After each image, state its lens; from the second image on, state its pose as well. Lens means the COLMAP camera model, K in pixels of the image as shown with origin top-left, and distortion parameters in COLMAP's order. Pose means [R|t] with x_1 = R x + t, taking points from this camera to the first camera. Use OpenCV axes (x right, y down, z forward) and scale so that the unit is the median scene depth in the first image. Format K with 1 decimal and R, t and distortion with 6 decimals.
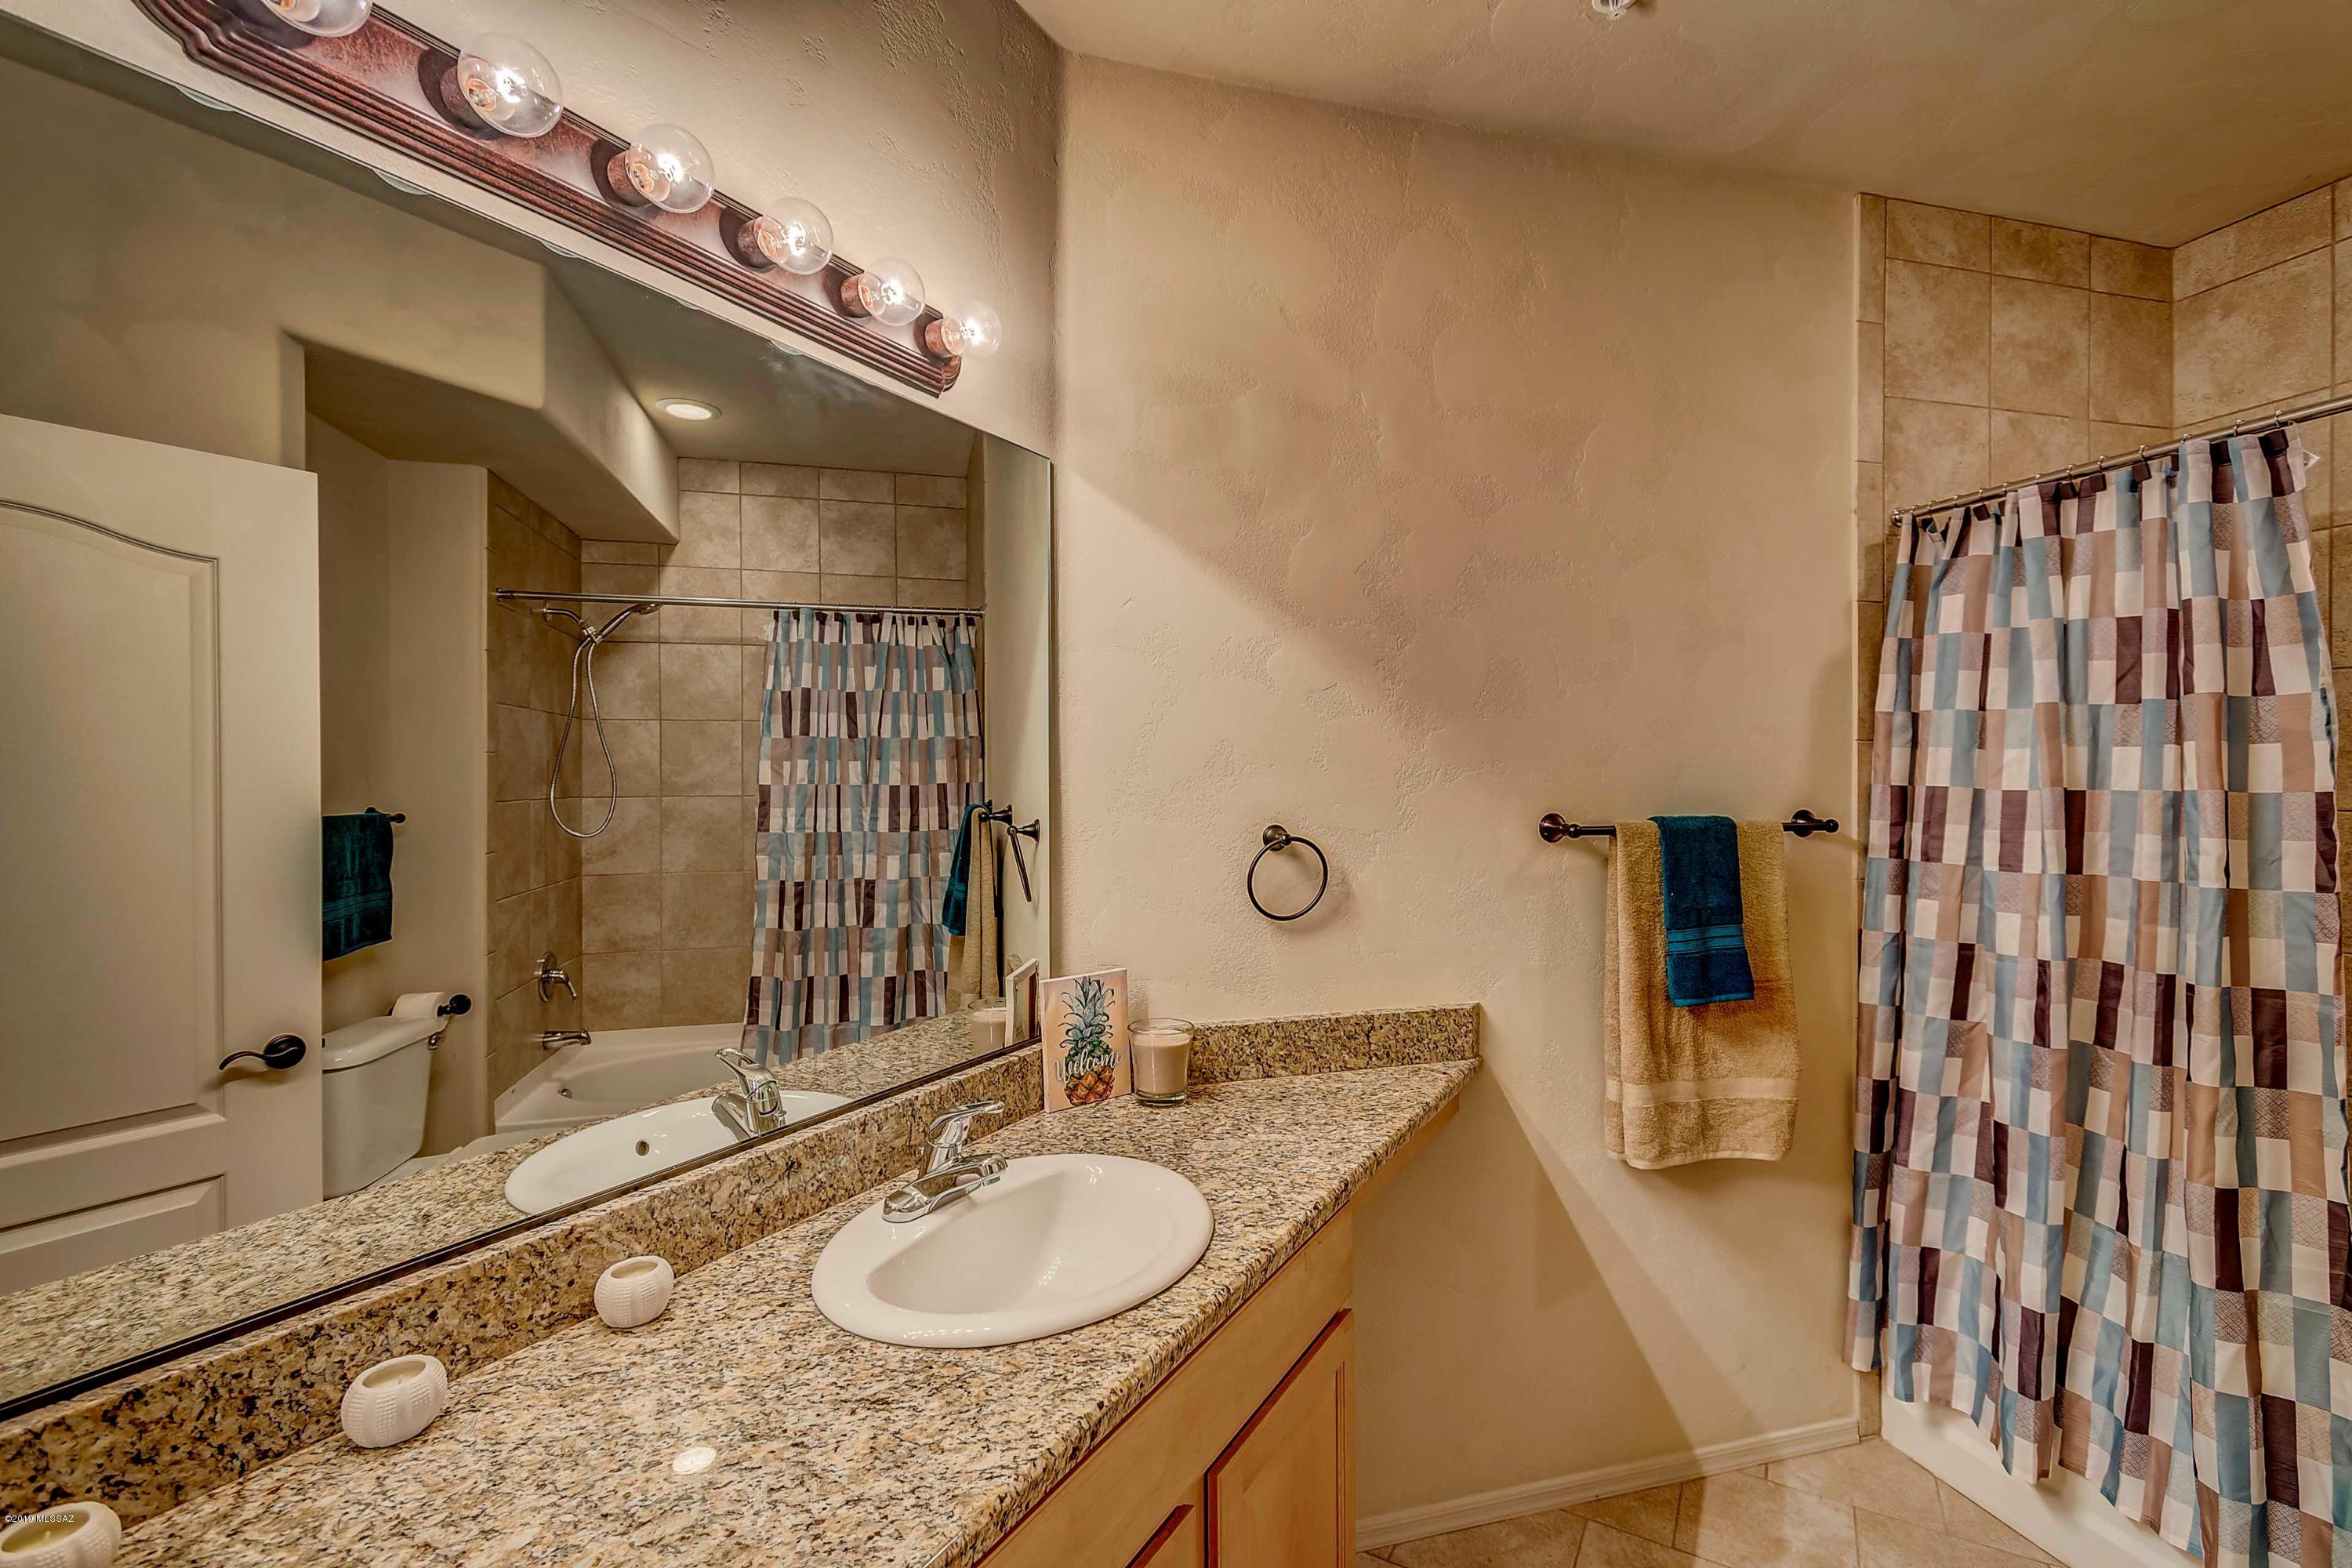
lens RADIAL K [[1032.4, 0, 1192.6], [0, 1032.4, 782.9], [0, 0, 1]] dist [0.018120, -0.007575]
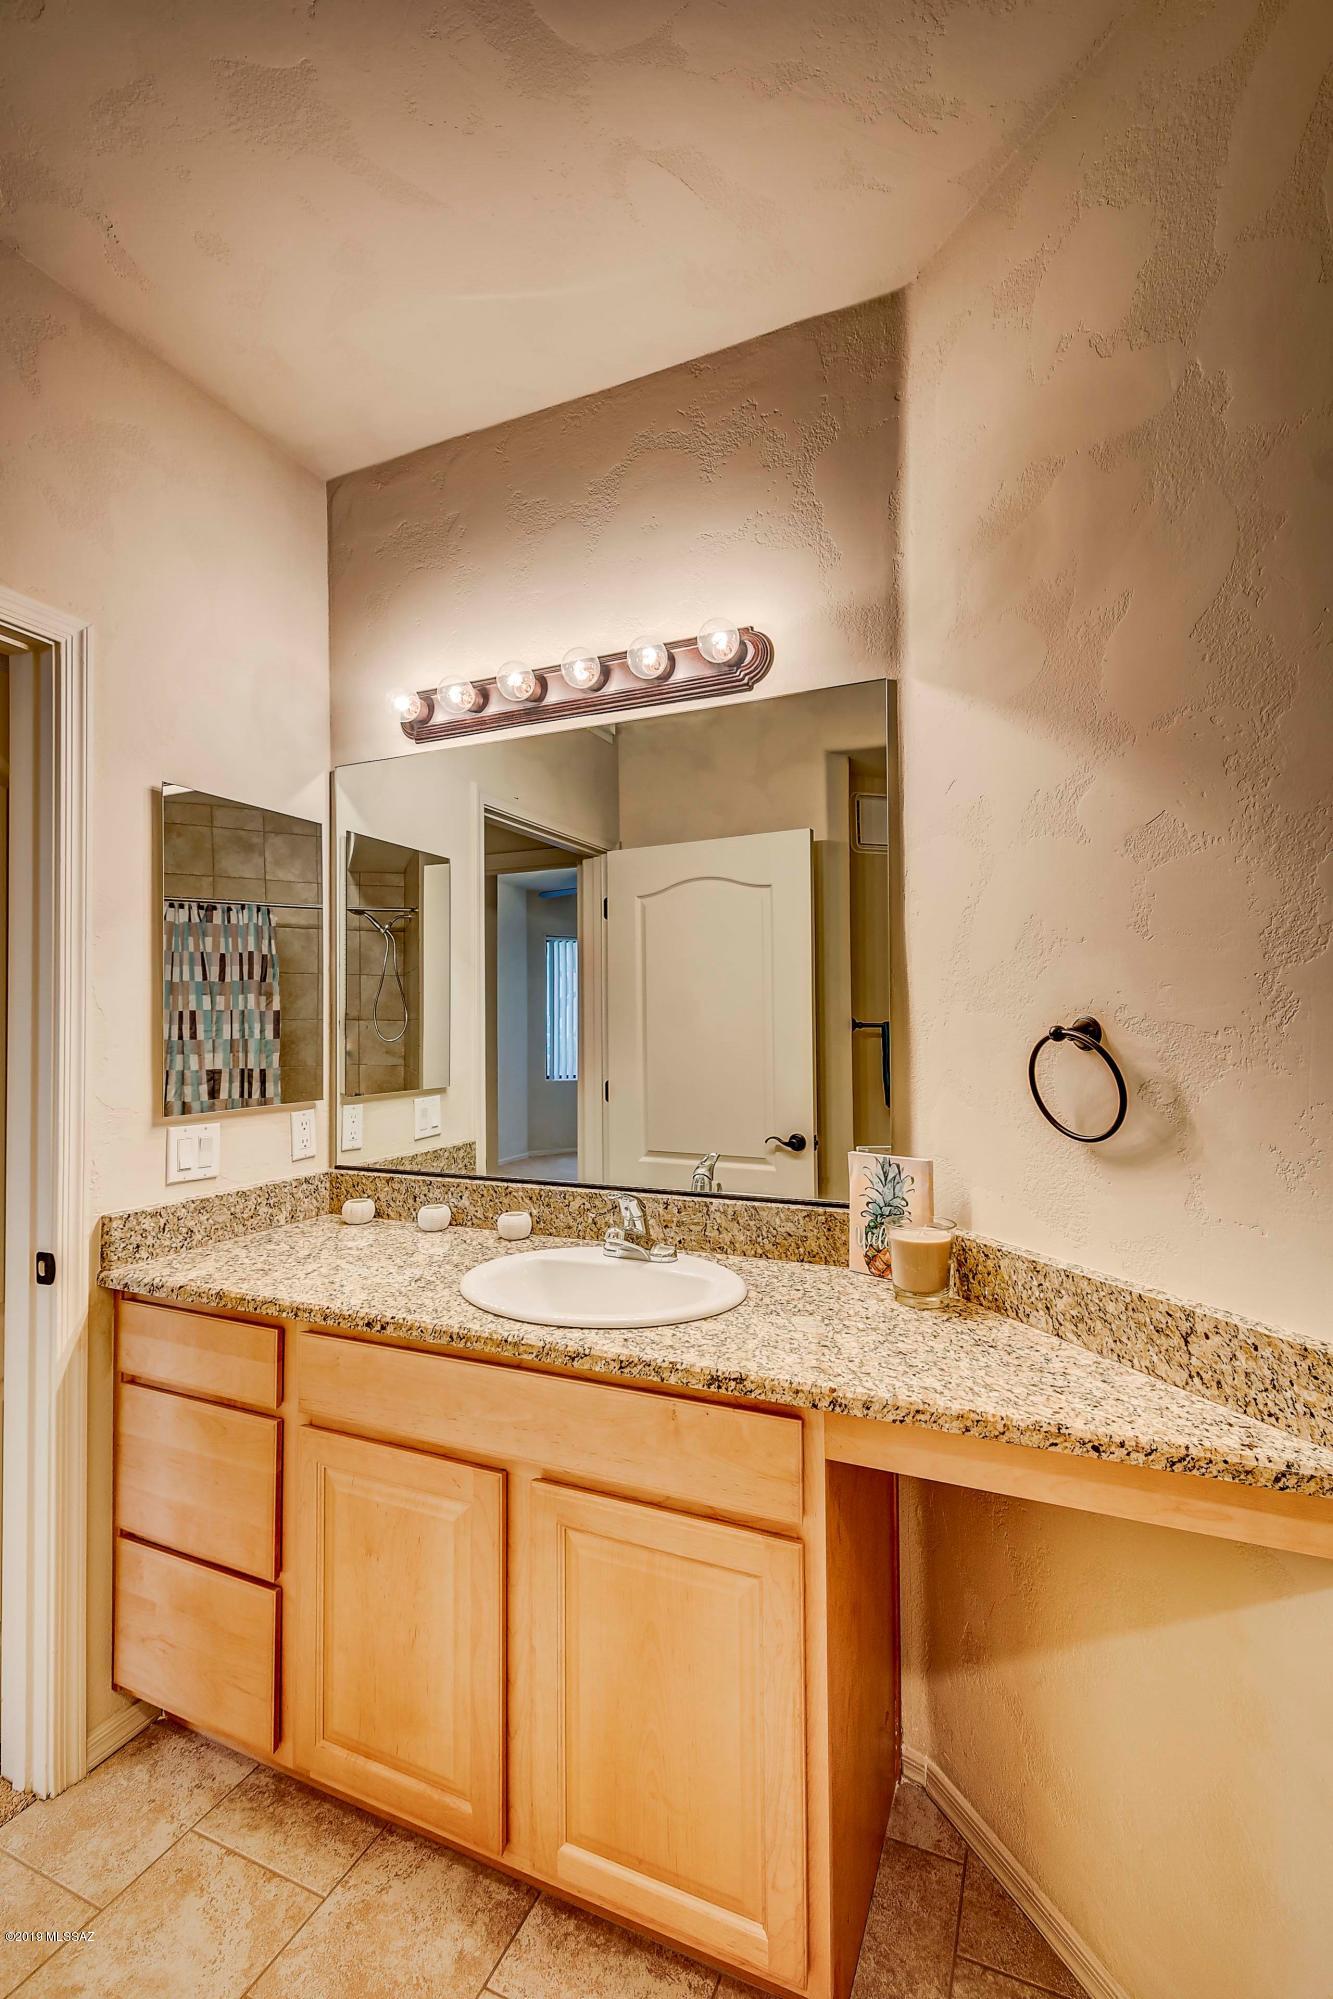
lens RADIAL K [[877.5, 0, 662.8], [0, 877.5, 1002.5], [0, 0, 1]] dist [0.018120, -0.007575]
pose [[0.102918, -0.022908, -0.994426, 0.655887], [-0.001784, 0.999729, -0.023215, 0.043982], [0.994688, 0.004163, 0.102849, 0.583809]]
